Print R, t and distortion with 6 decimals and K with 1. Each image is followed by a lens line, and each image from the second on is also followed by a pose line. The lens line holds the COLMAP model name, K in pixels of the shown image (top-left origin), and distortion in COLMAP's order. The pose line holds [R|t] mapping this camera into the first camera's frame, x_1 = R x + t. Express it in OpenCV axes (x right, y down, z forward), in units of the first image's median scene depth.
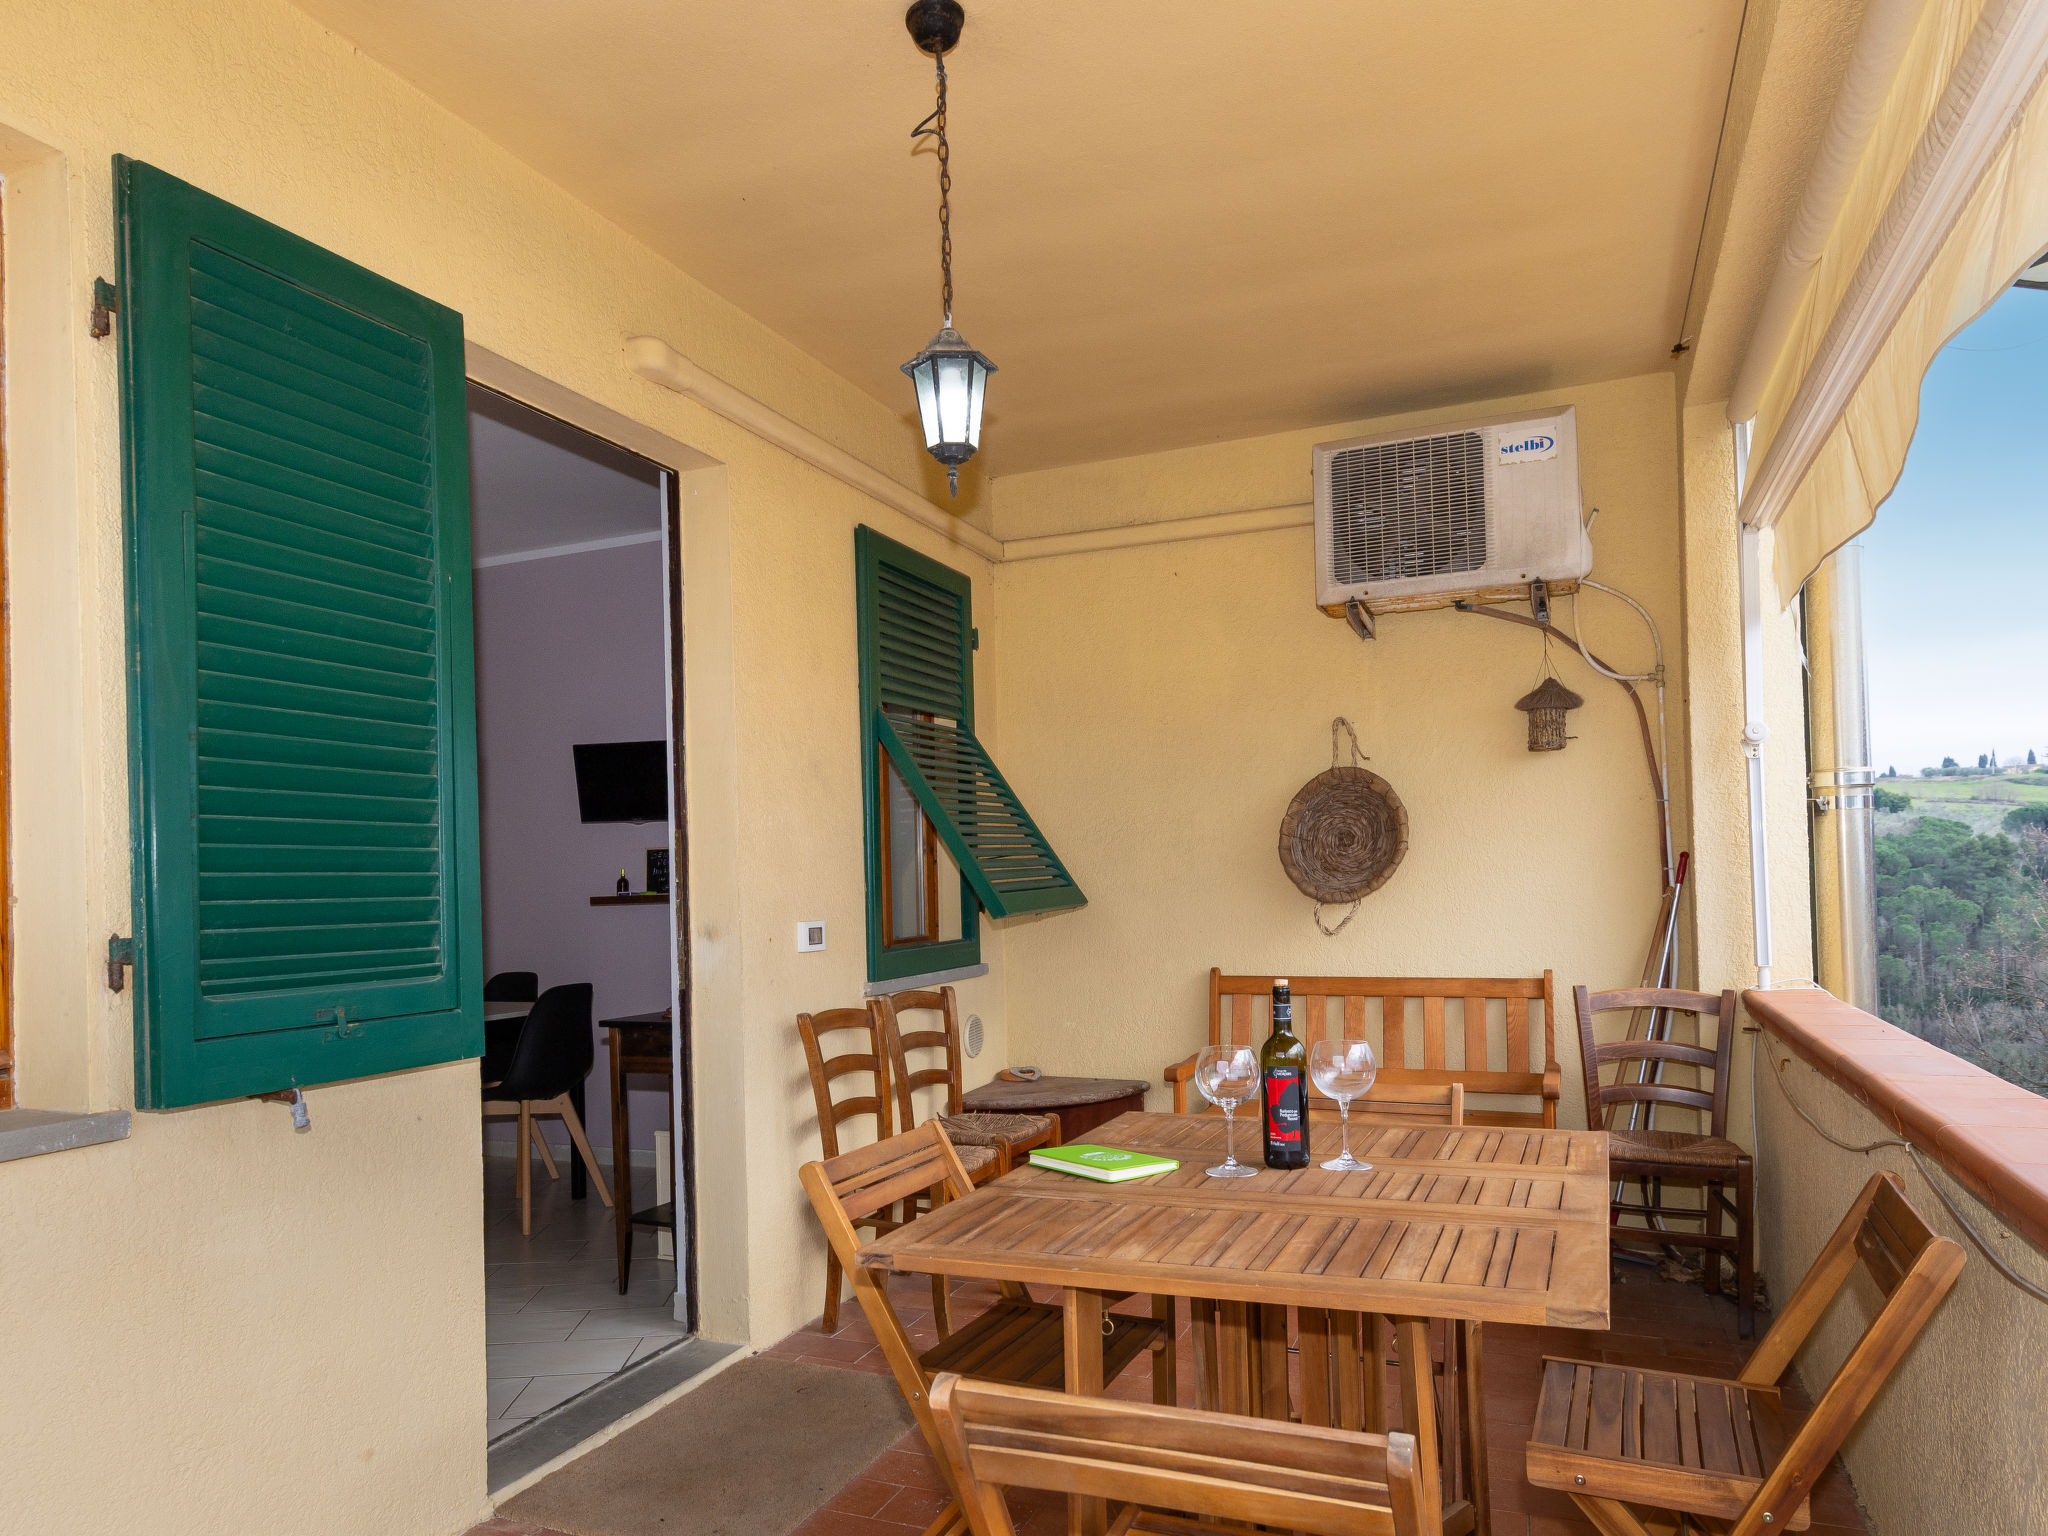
lens RADIAL K [[1226.2, 0, 1014.7], [0, 1226.2, 766.9], [0, 0, 1]] dist [0.007856, -0.002932]
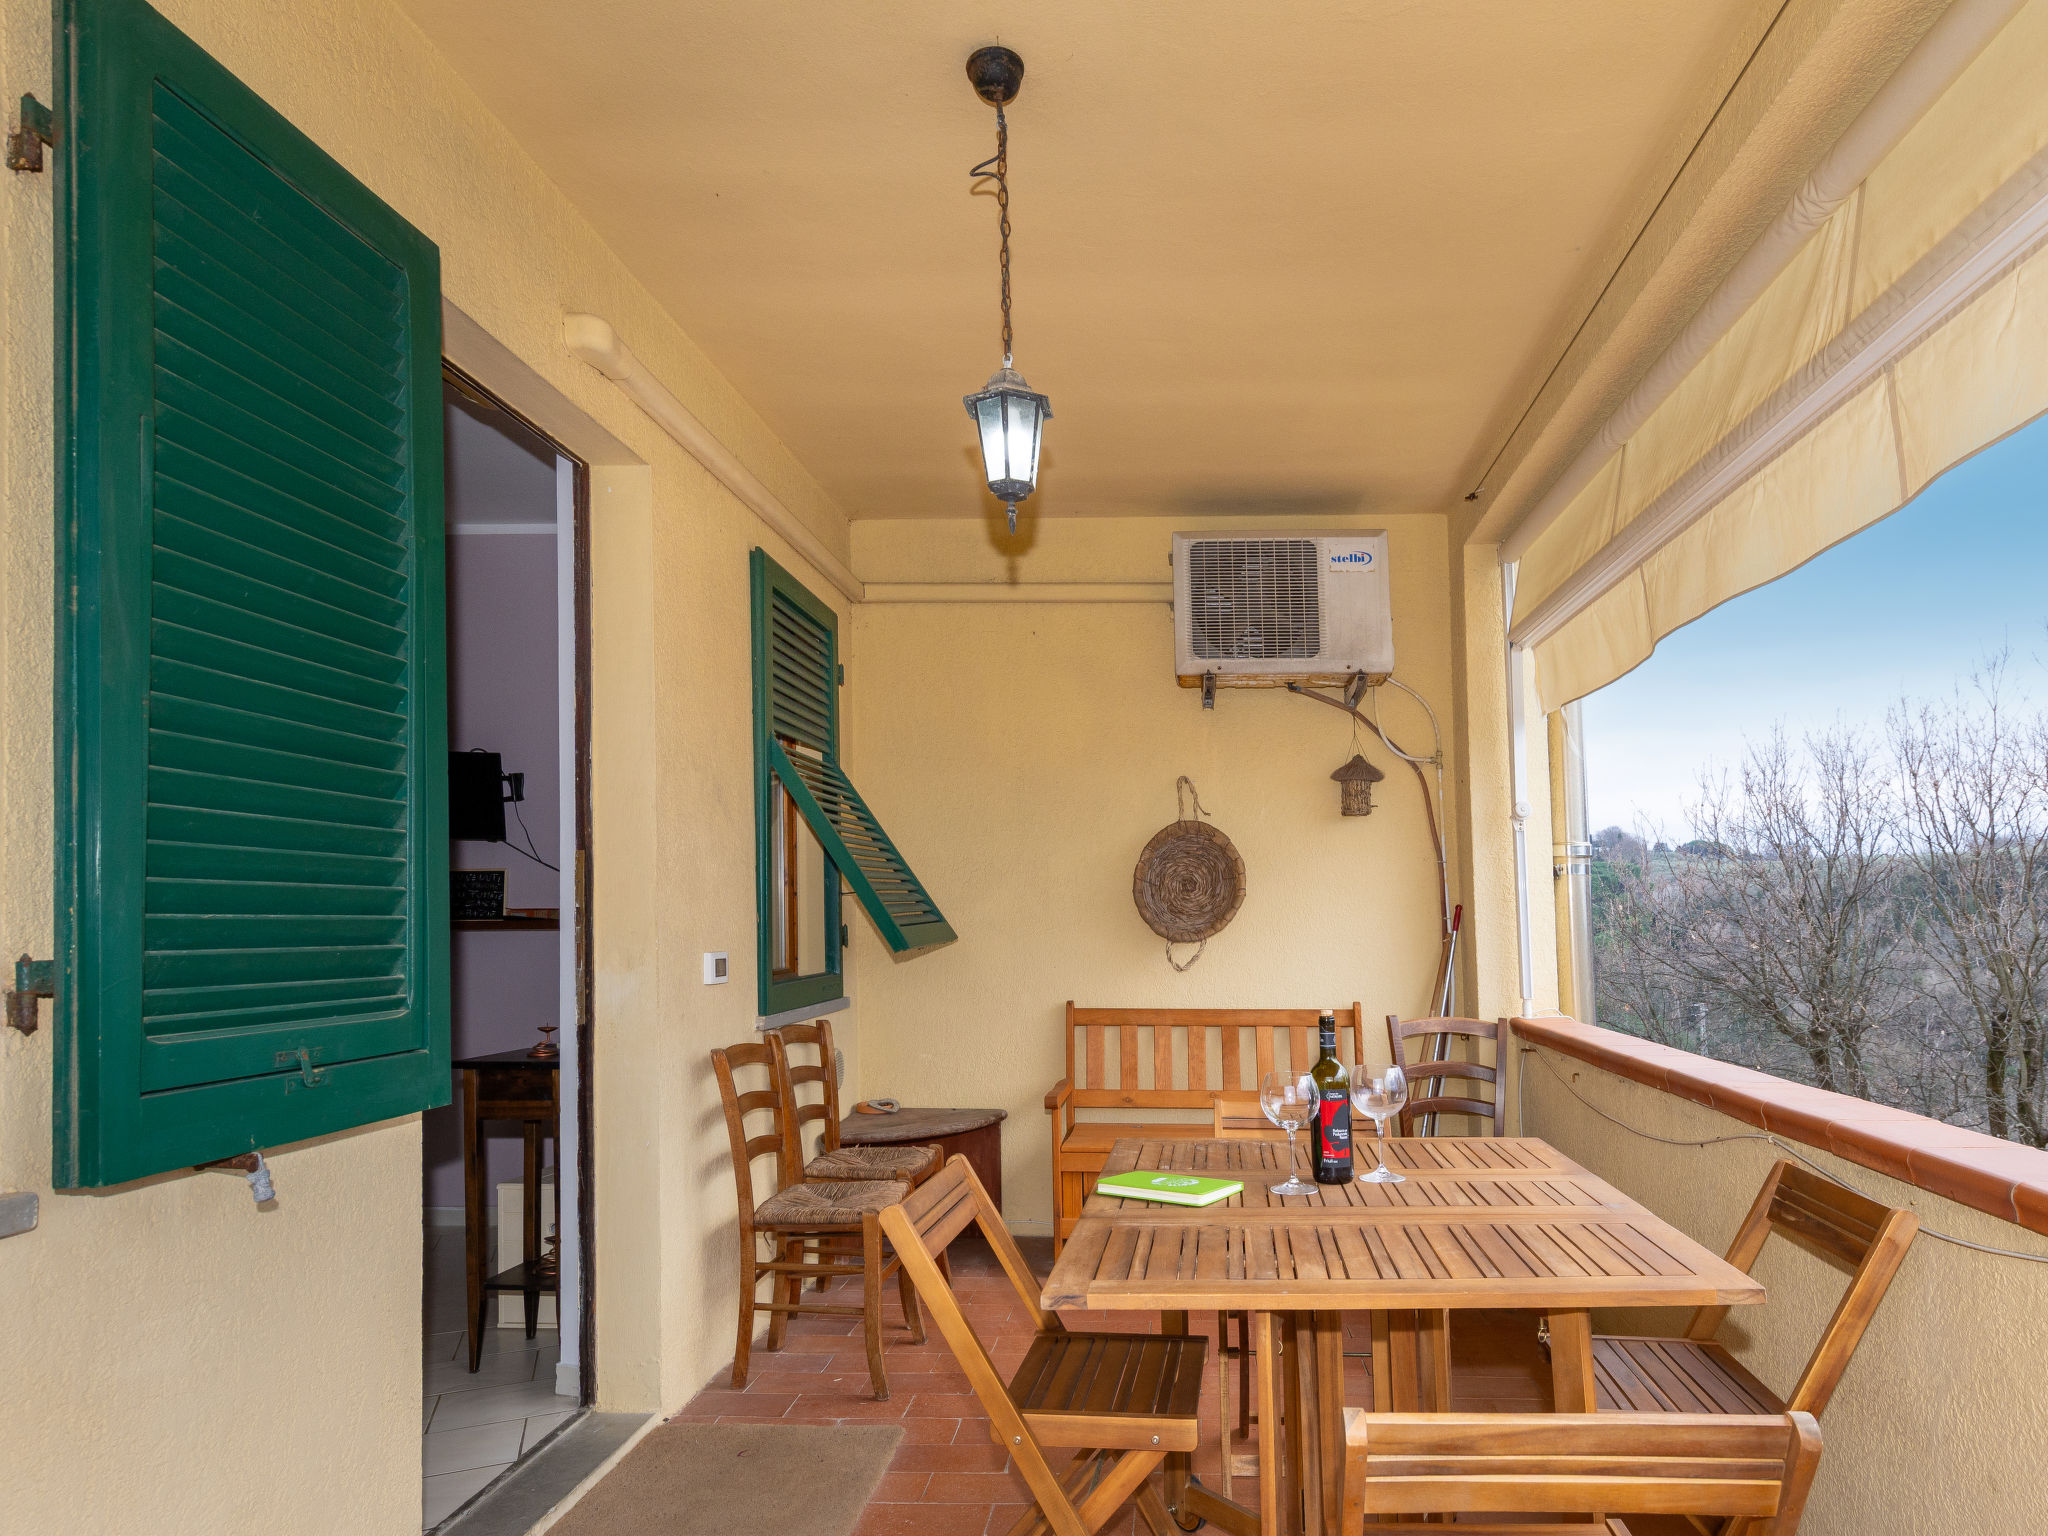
lens RADIAL K [[1135.1, 0, 1033.5], [0, 1135.1, 785.6], [0, 0, 1]] dist [0.009935, -0.004191]
pose [[0.937623, 0.063865, 0.341736, -0.270447], [-0.054716, 0.997840, -0.036355, 0.016729], [-0.343320, 0.015389, 0.939092, 0.091389]]
